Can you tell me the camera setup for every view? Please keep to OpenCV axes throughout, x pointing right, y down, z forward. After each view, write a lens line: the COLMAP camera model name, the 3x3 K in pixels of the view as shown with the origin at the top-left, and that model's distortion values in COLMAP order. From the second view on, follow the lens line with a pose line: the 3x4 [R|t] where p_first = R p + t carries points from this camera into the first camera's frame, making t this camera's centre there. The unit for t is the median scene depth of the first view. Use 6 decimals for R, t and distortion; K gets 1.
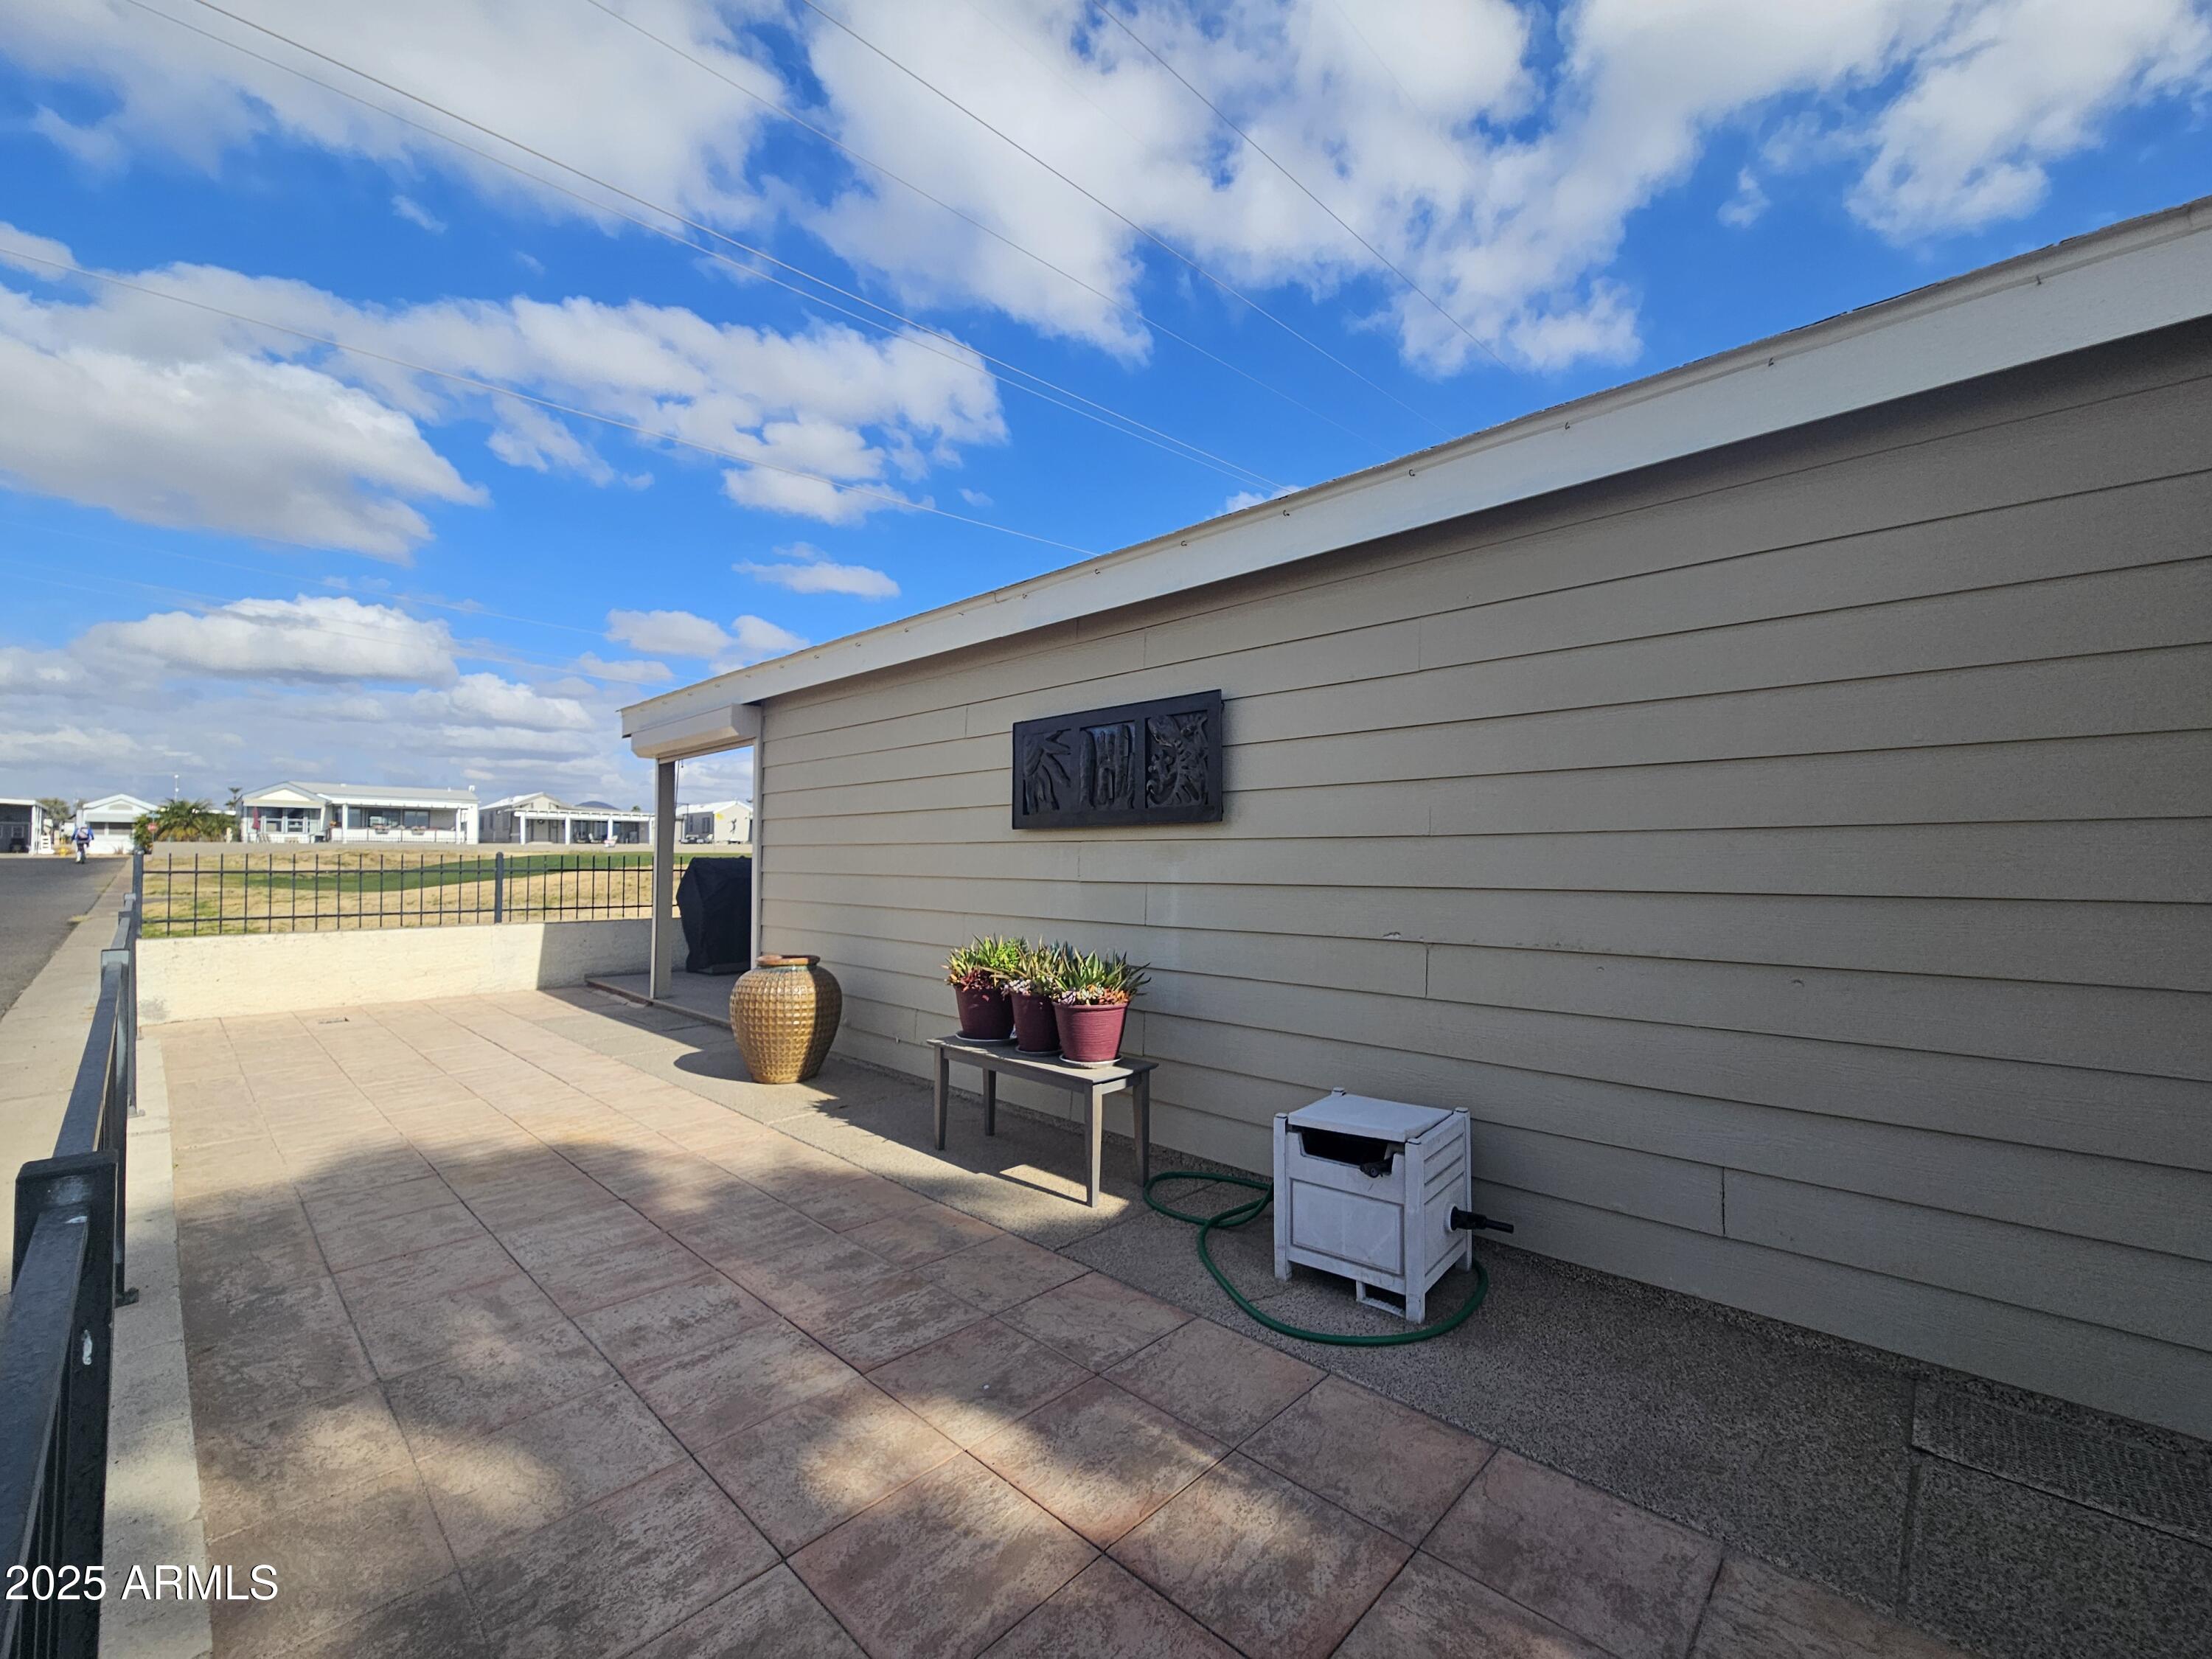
lens RADIAL K [[909.1, 0, 1123.7], [0, 909.1, 824.9], [0, 0, 1]] dist [-0.003517, 0.003016]
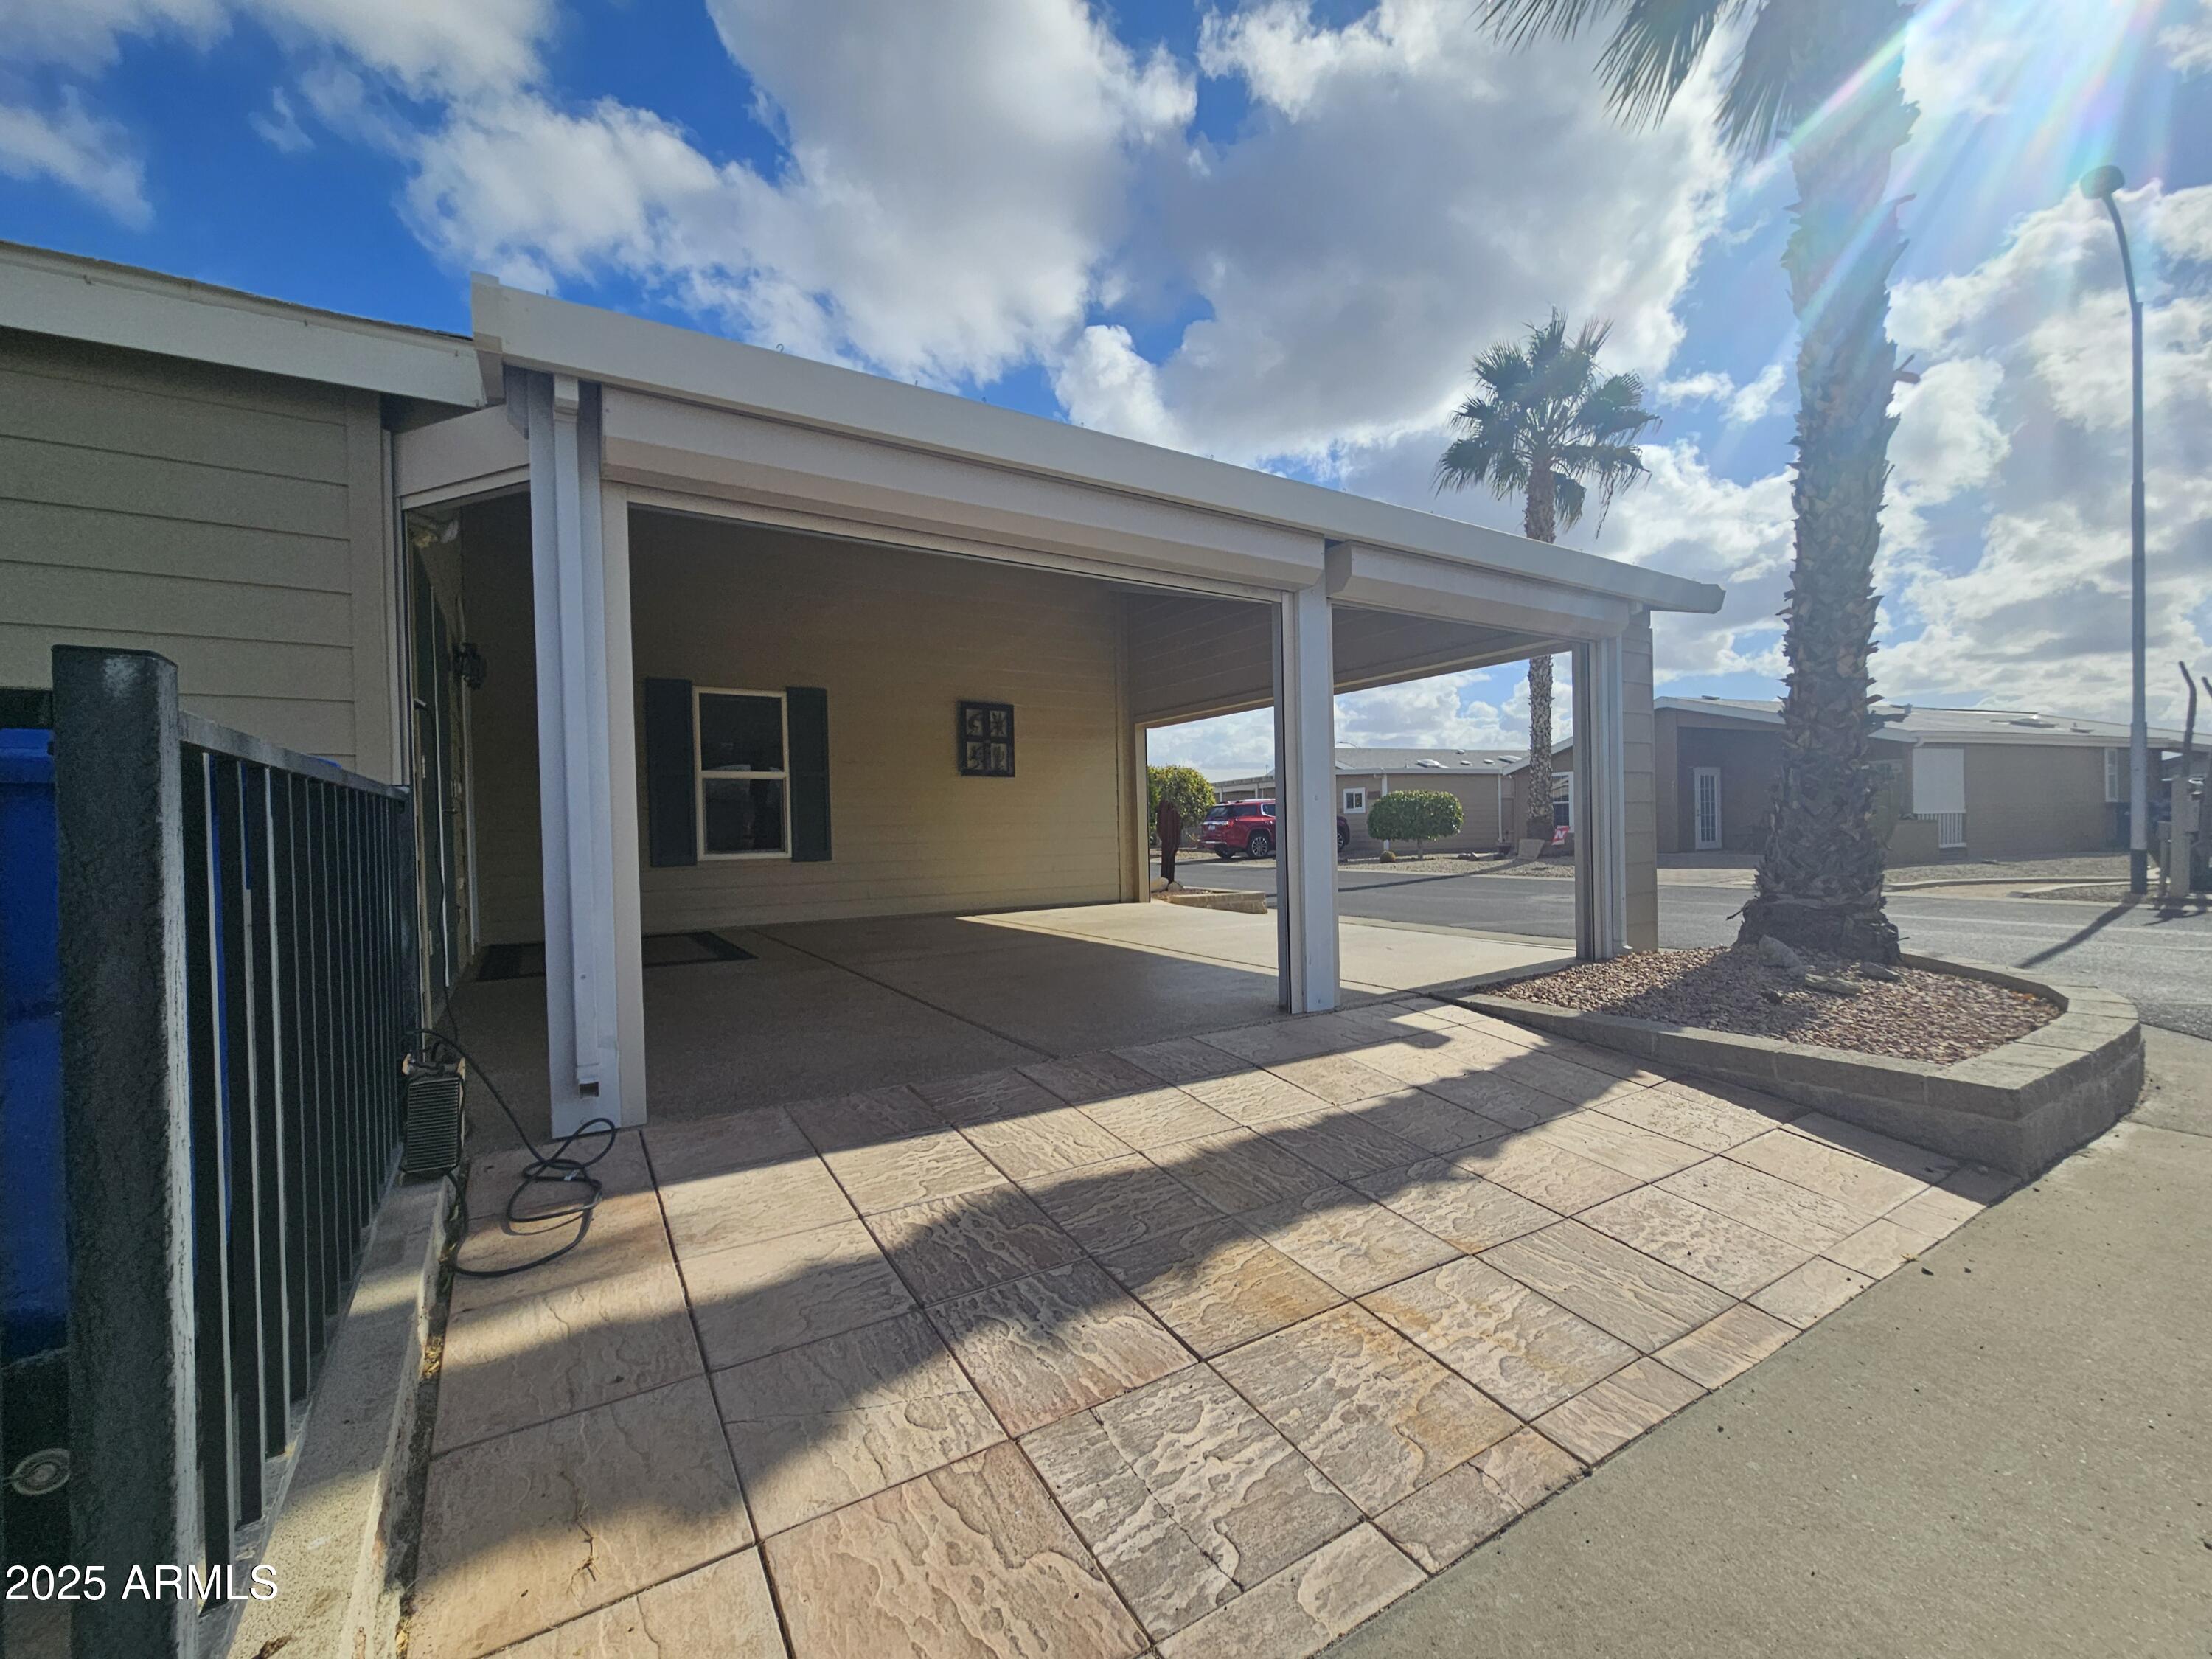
lens RADIAL K [[909.1, 0, 1088.7], [0, 909.1, 838.8], [0, 0, 1]] dist [-0.003517, 0.003016]
pose [[0.281488, -0.014398, 0.959457, 0.003514], [-0.014587, 0.999708, 0.019281, 0.006438], [-0.959454, -0.019423, 0.281196, -0.028290]]
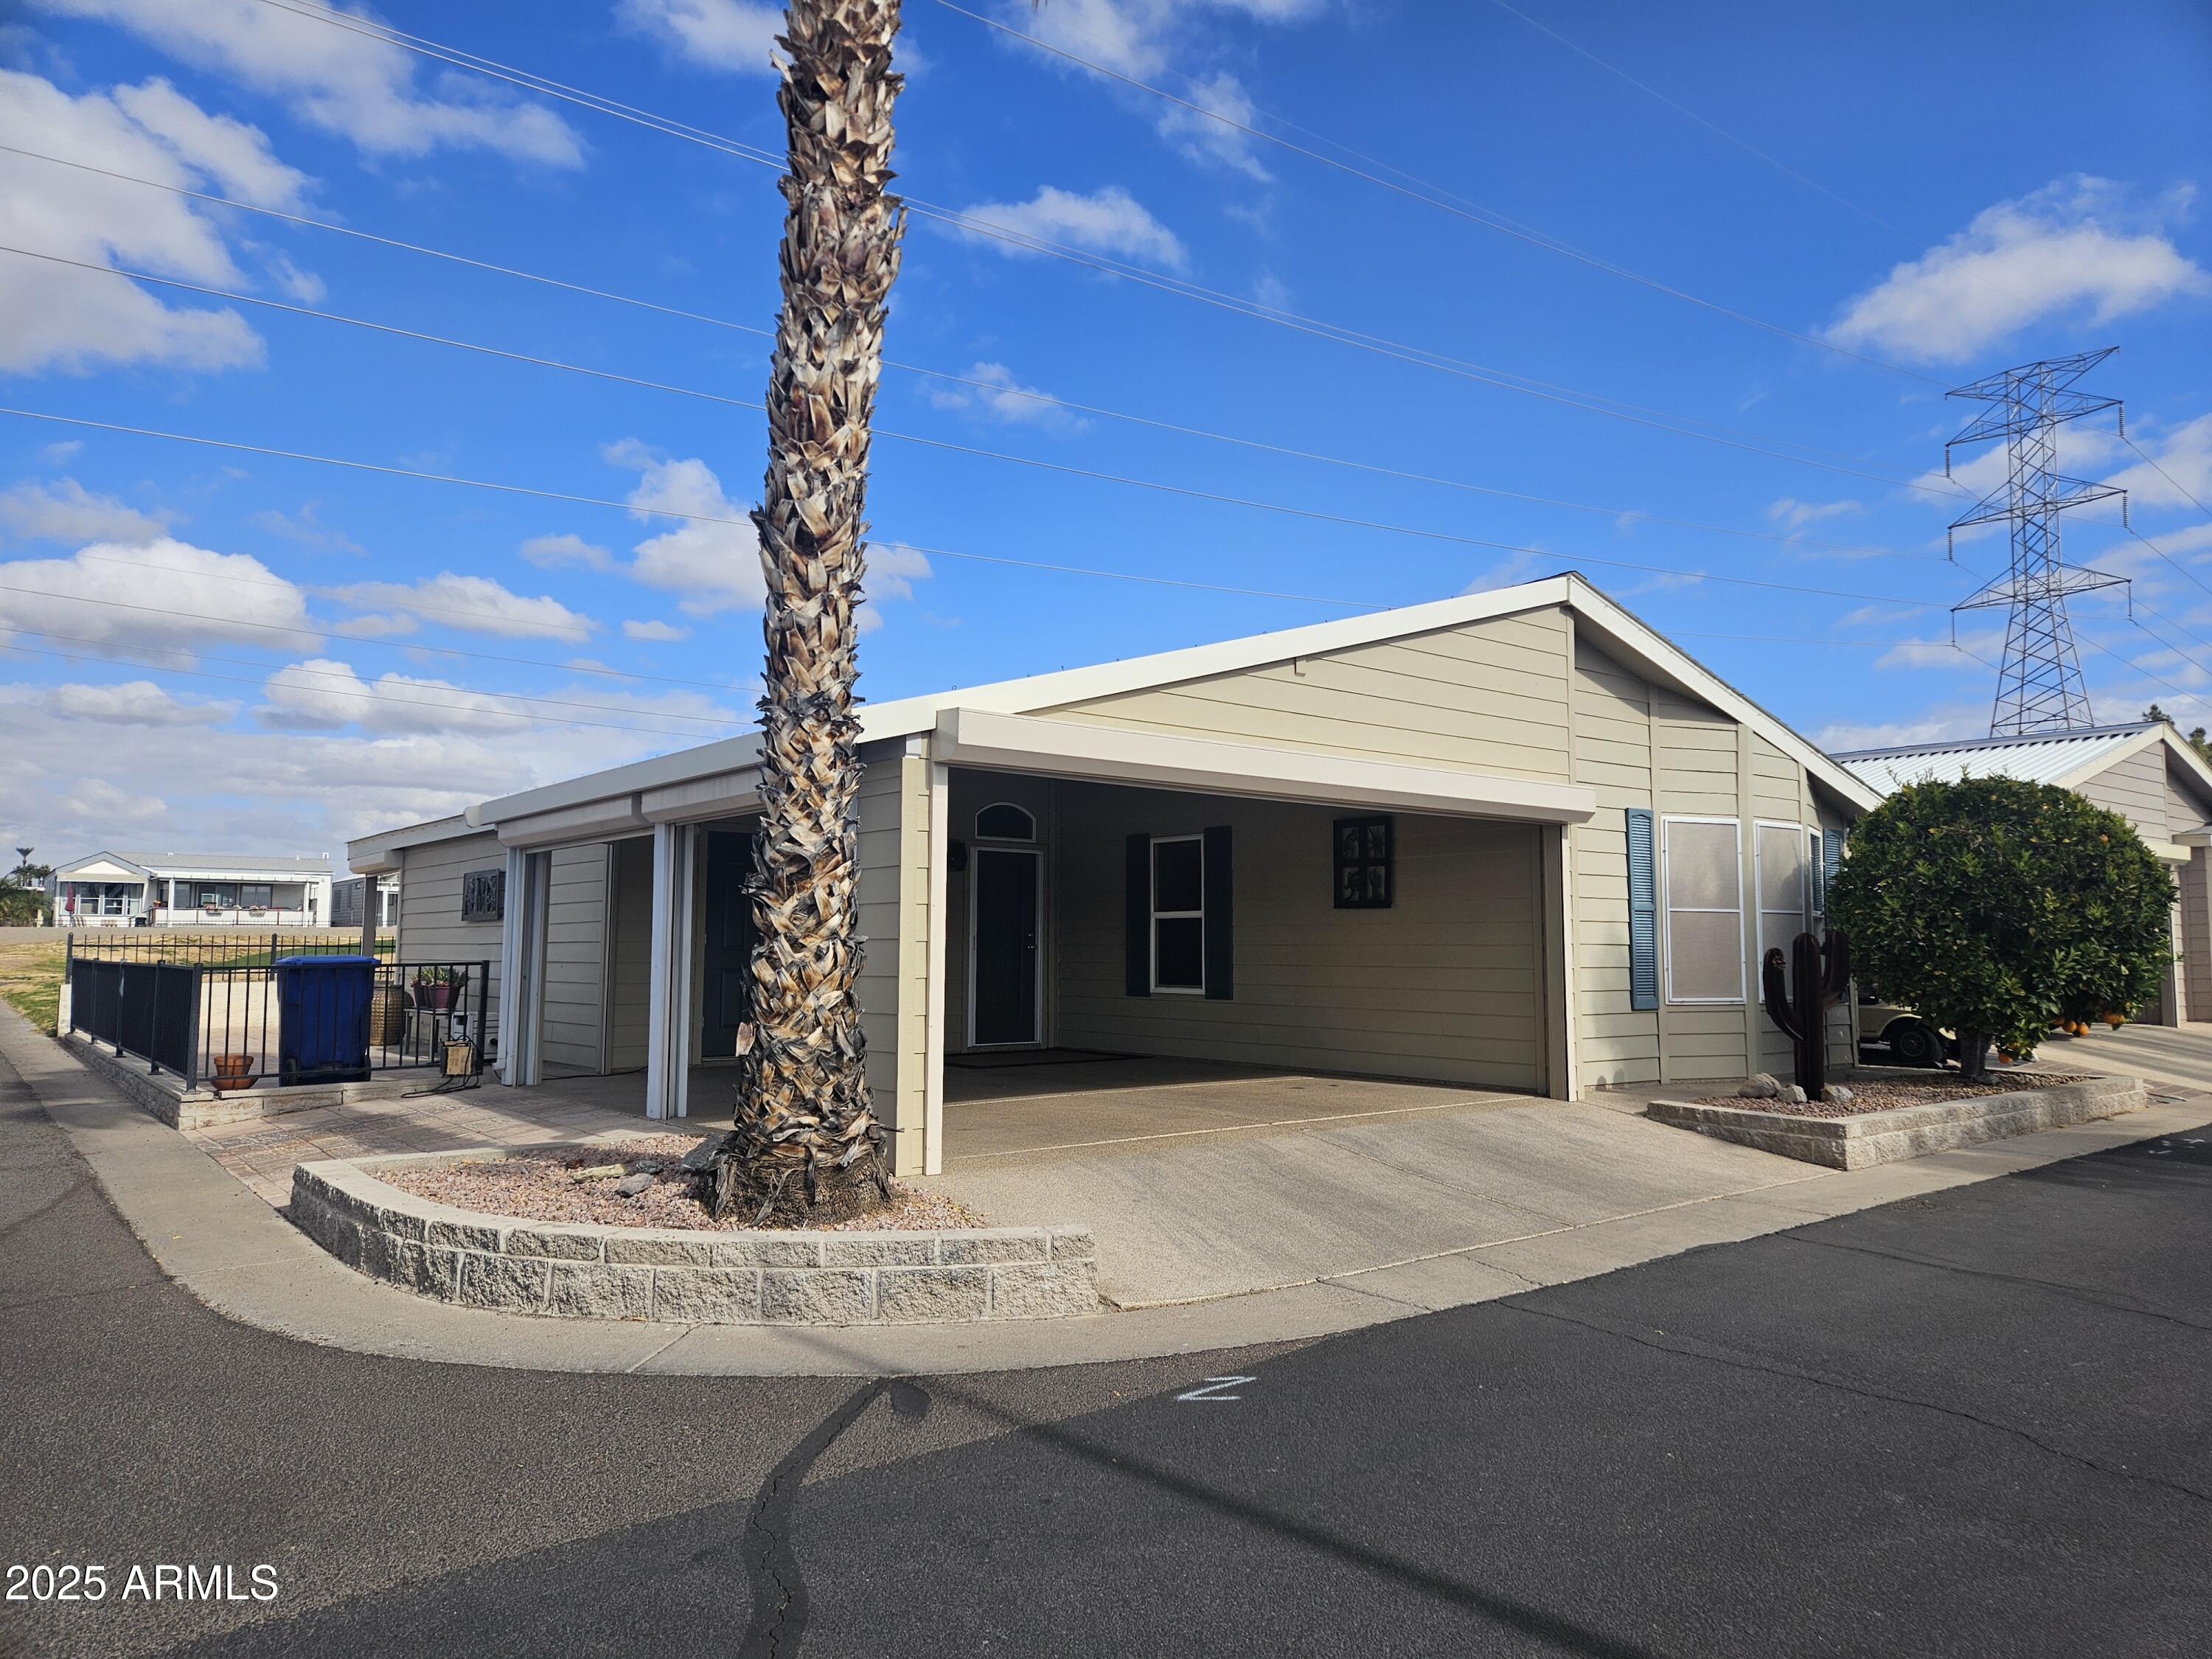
lens RADIAL K [[1462.8, 0, 1150.7], [0, 1462.8, 815.5], [0, 0, 1]] dist [0.068728, -0.047125]
pose [[0.991872, -0.011199, -0.126744, 0.162743], [0.004475, 0.998573, -0.053217, -0.004339], [0.127159, 0.052218, 0.990507, -0.193509]]
